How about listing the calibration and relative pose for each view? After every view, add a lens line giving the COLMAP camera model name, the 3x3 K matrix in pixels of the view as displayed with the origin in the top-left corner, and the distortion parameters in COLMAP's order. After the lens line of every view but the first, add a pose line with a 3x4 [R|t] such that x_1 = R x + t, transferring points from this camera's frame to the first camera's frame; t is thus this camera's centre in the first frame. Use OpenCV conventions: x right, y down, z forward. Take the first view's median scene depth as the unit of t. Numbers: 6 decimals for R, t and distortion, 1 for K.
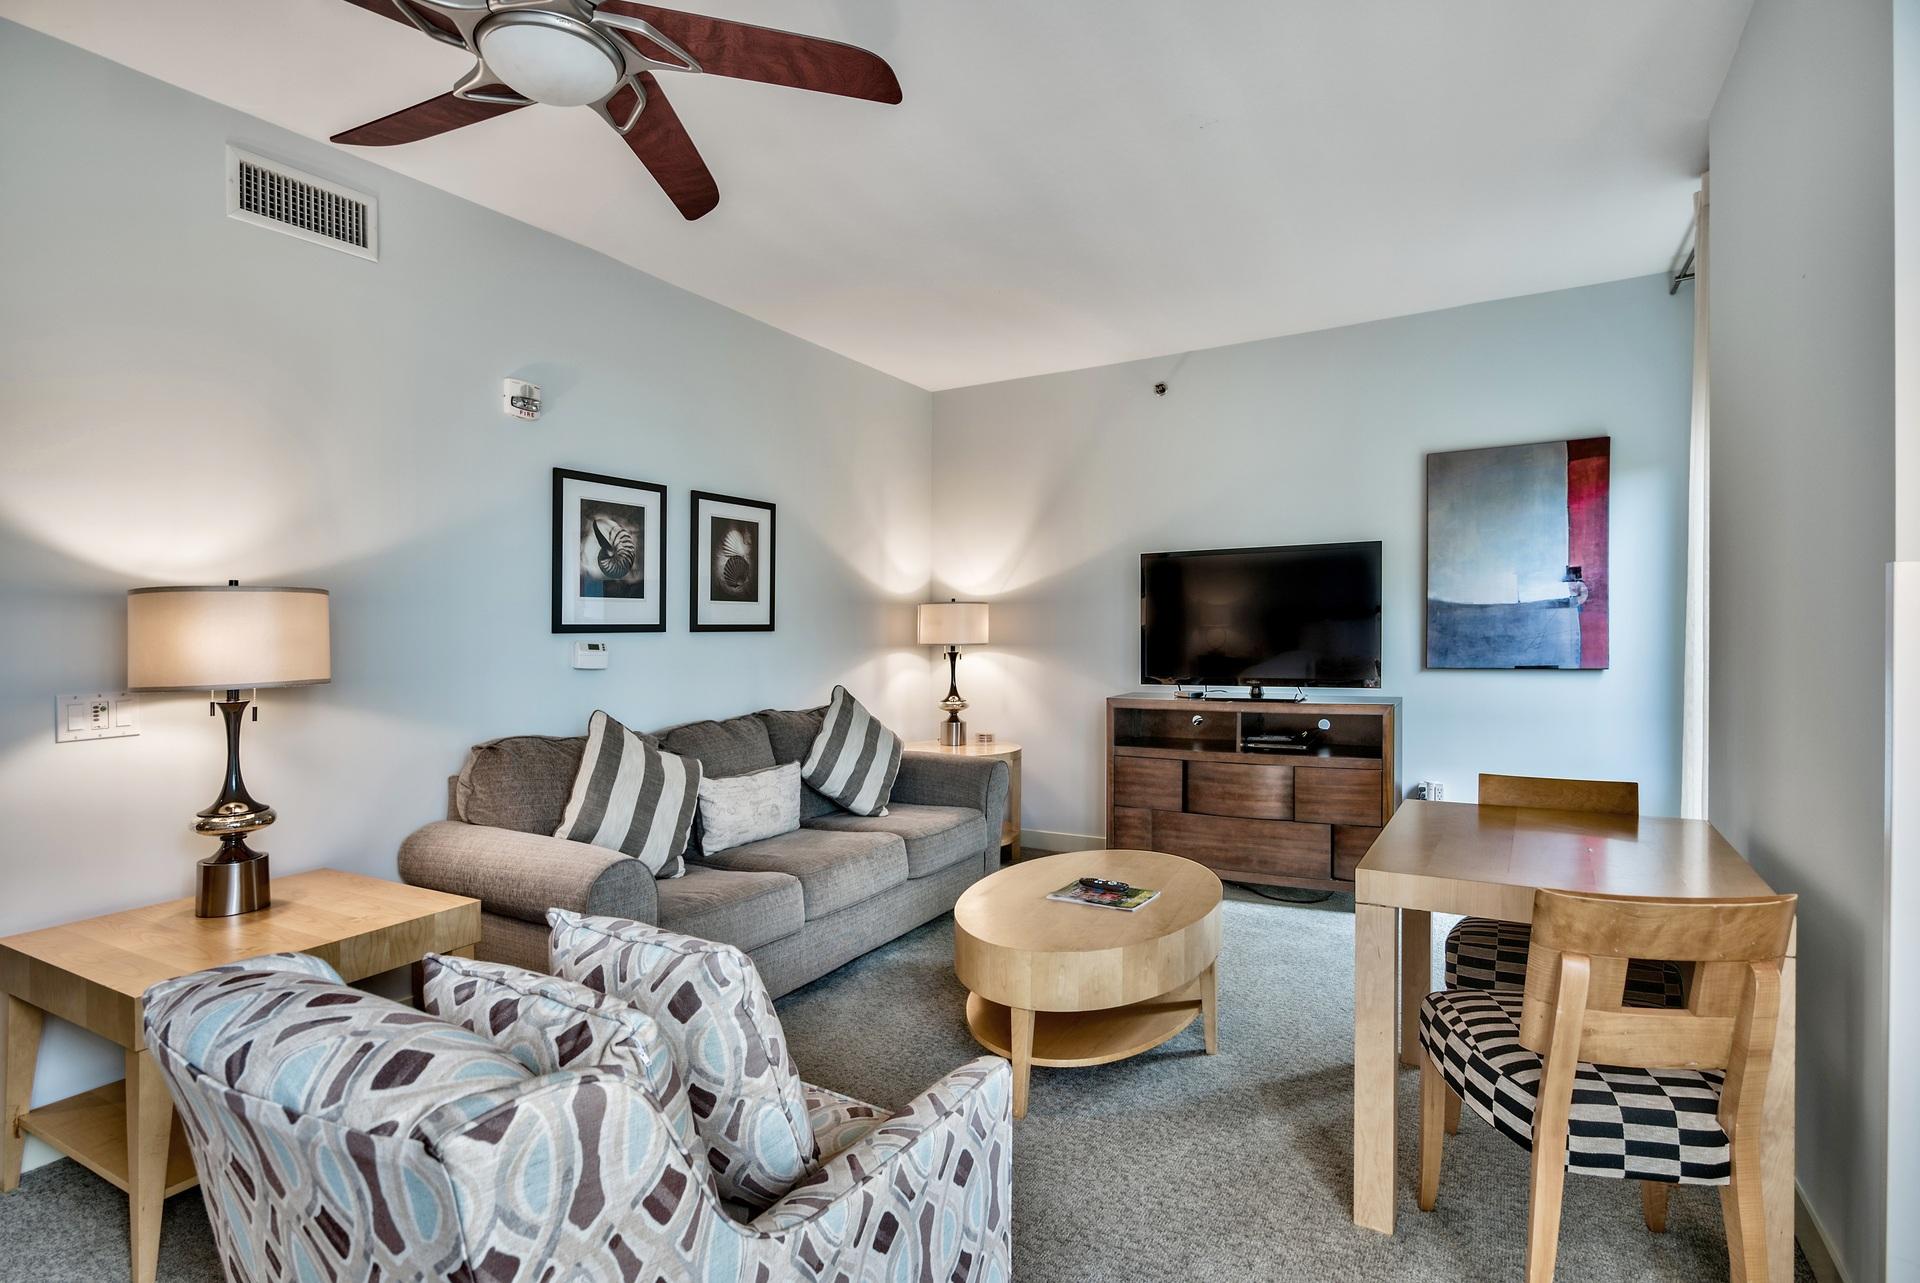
lens RADIAL K [[955.2, 0, 957.3], [0, 955.2, 607.7], [0, 0, 1]] dist [0.002367, 0.000589]
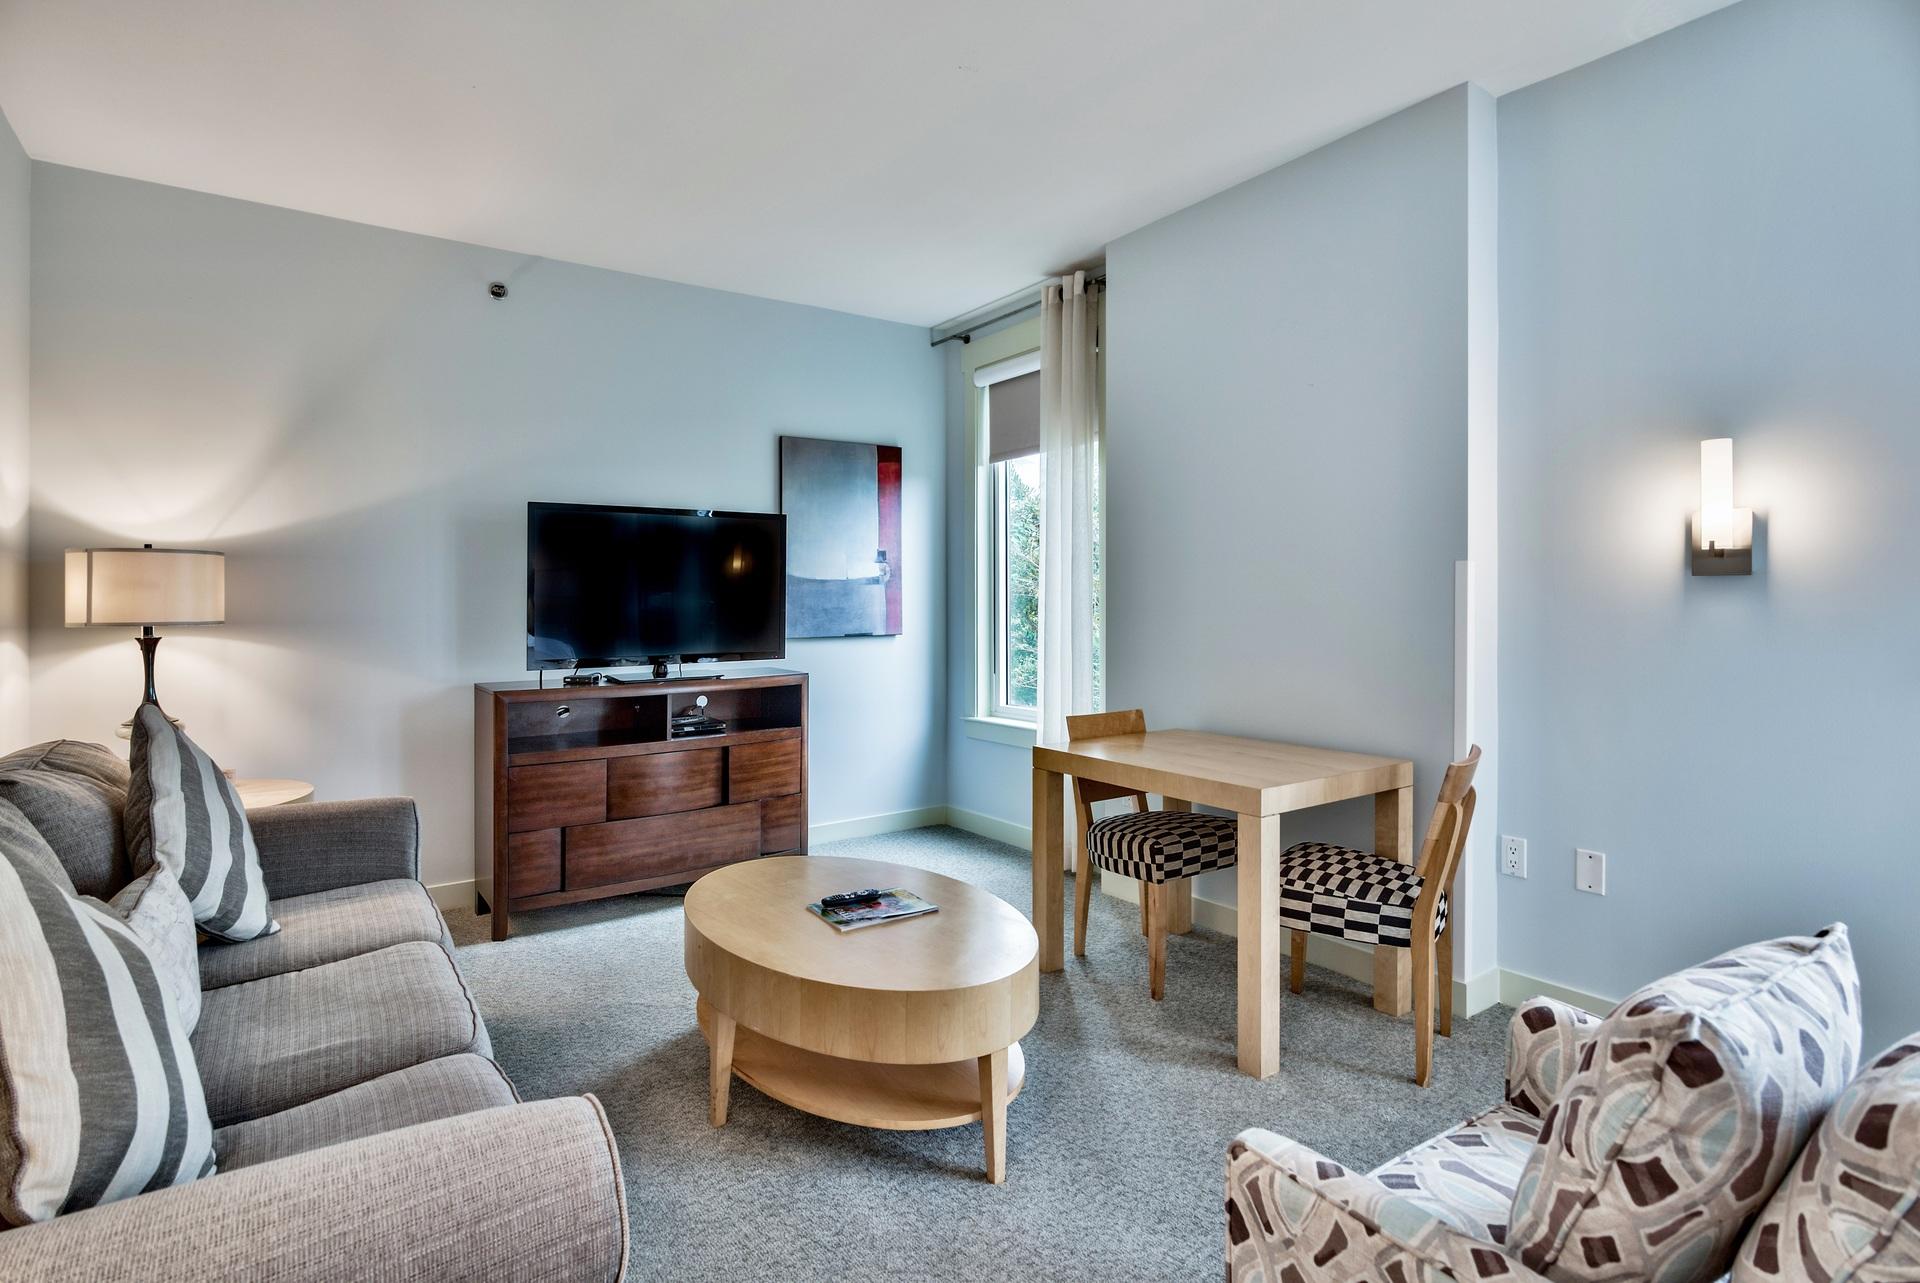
lens RADIAL K [[958.6, 0, 965.4], [0, 958.6, 588.1], [0, 0, 1]] dist [0.001812, -0.000448]
pose [[0.416417, 0.021553, 0.908918, -0.396858], [-0.019879, 0.999696, -0.014598, 0.019495], [-0.908956, -0.011989, 0.416719, 0.385847]]
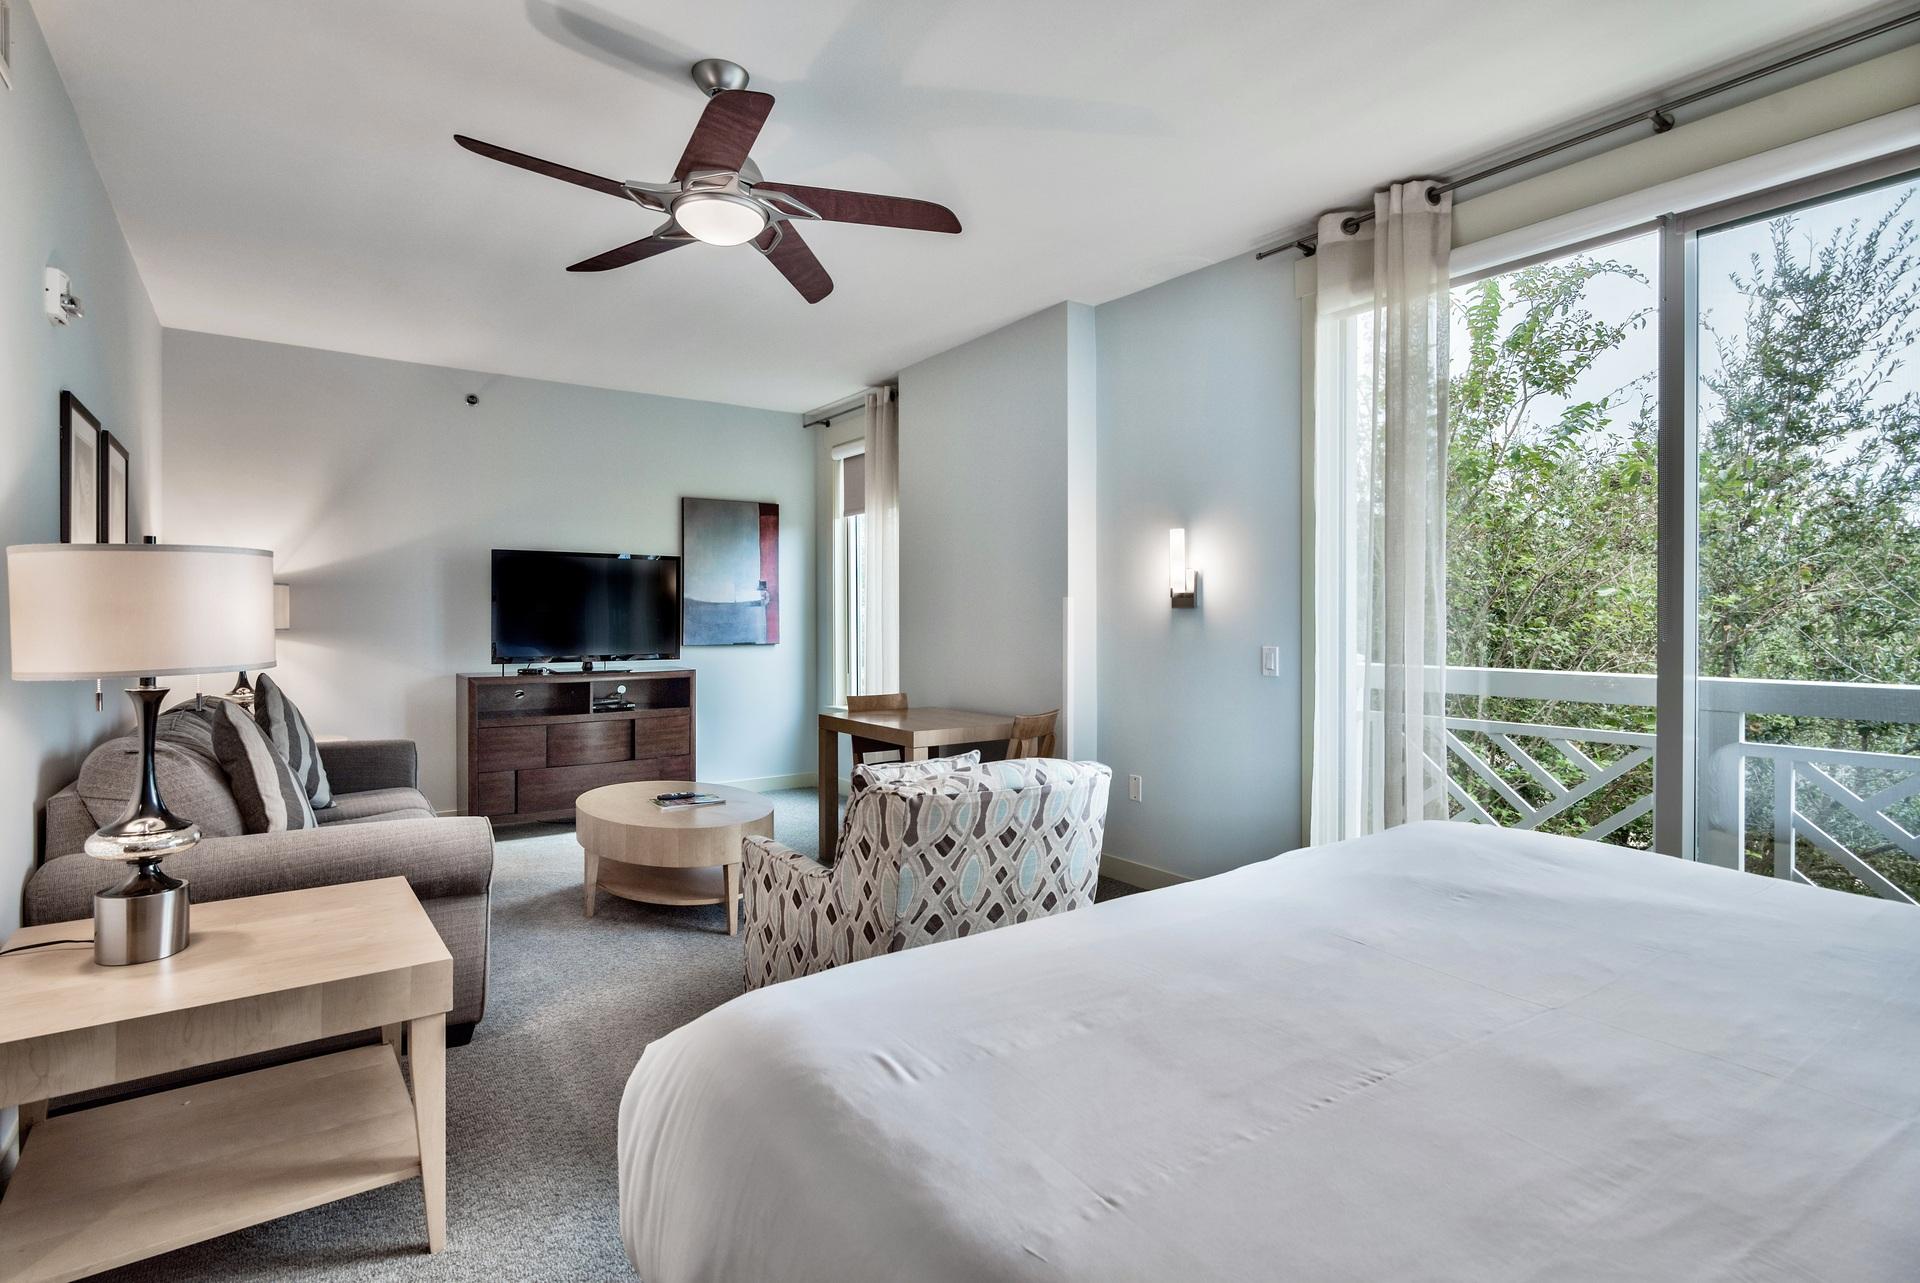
lens RADIAL K [[919.7, 0, 954.1], [0, 919.7, 630.2], [0, 0, 1]] dist [0.001401, 0.000127]
pose [[0.411906, 0.000610, 0.911226, -0.627017], [-0.027175, 0.999563, 0.011614, 0.012900], [-0.910821, -0.029546, 0.411743, 0.054137]]
